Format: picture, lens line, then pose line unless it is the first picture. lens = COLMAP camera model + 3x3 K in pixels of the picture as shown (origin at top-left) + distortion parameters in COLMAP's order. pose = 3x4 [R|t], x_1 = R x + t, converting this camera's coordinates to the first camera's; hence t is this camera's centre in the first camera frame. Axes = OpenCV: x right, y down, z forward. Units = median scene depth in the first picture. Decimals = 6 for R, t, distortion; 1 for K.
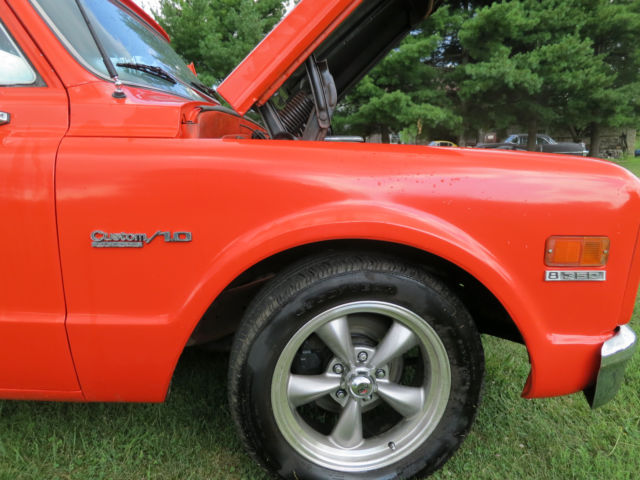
lens RADIAL K [[468.7, 0, 320.5], [0, 468.7, 237.4], [0, 0, 1]] dist [-0.046139, 0.013352]
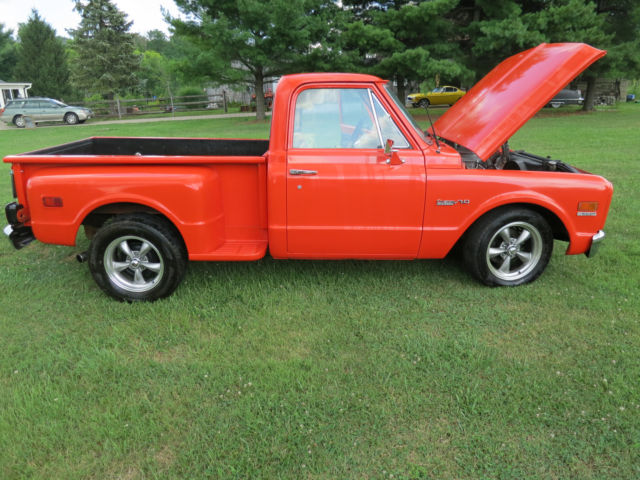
lens RADIAL K [[468.7, 0, 319.5], [0, 468.7, 240.5], [0, 0, 1]] dist [-0.046139, 0.013352]
pose [[0.999740, -0.005148, 0.022201, -0.106080], [0.001991, 0.990156, 0.139952, -0.014466], [-0.022702, -0.139872, 0.989909, -0.166564]]
